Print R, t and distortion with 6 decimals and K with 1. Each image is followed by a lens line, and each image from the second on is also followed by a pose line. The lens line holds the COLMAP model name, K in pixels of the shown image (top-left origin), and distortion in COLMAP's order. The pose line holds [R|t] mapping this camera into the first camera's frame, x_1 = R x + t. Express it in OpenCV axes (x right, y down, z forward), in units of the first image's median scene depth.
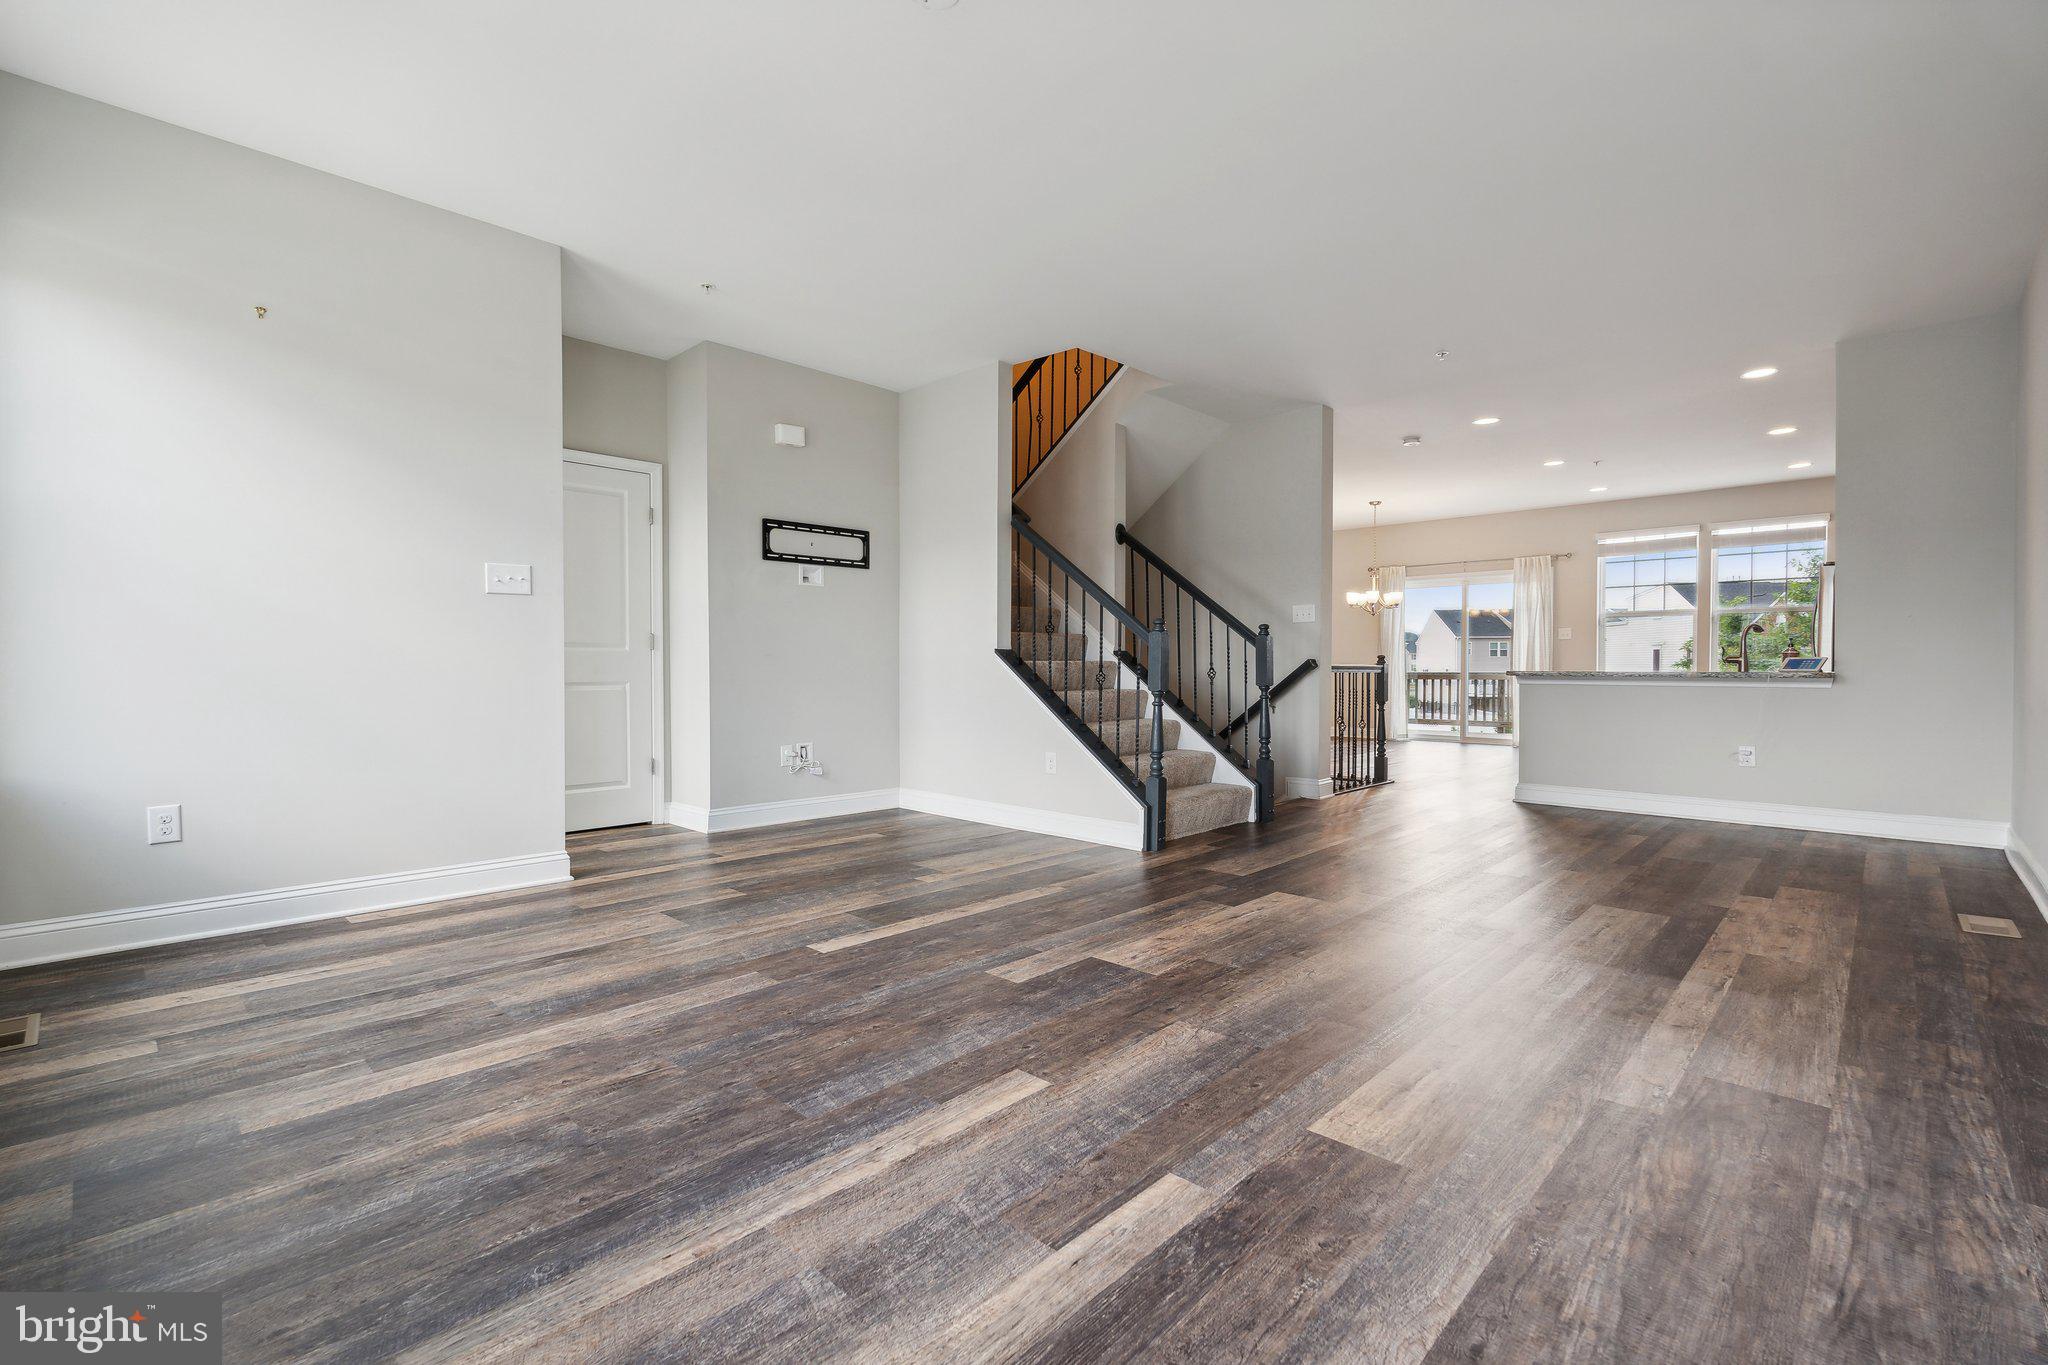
lens RADIAL K [[917.3, 0, 1018.3], [0, 917.3, 675.0], [0, 0, 1]] dist [-0.000727, -0.000338]
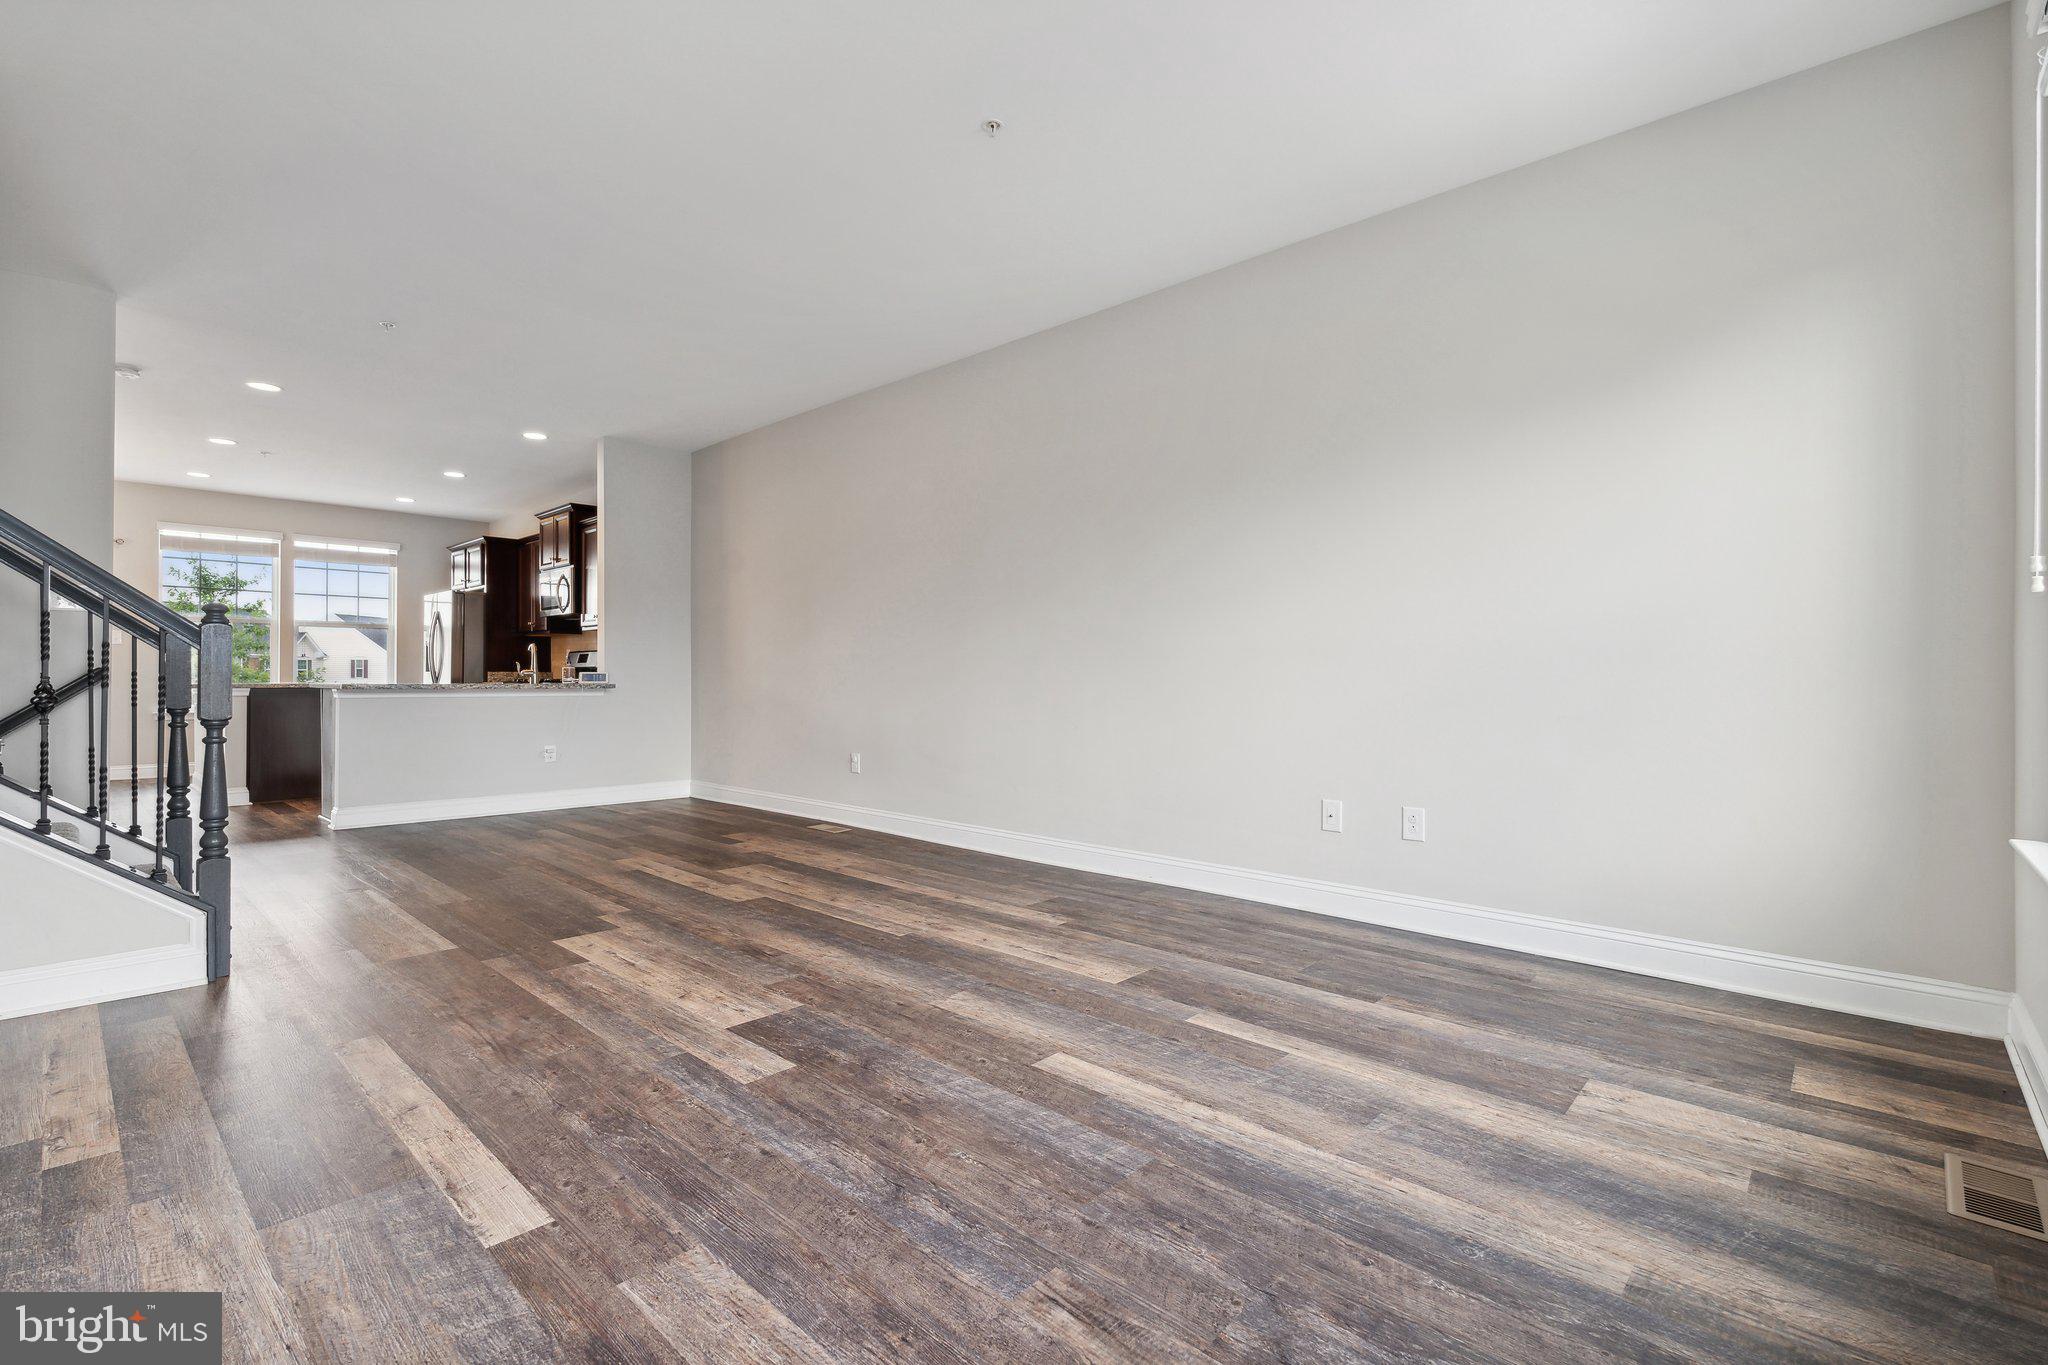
lens RADIAL K [[906.6, 0, 1014.6], [0, 906.6, 674.2], [0, 0, 1]] dist [-0.000813, -0.000077]
pose [[-0.023834, 0.005519, 0.999701, -0.899716], [0.004847, 0.999974, -0.005405, -0.014487], [-0.999704, 0.004717, -0.023860, 0.891687]]
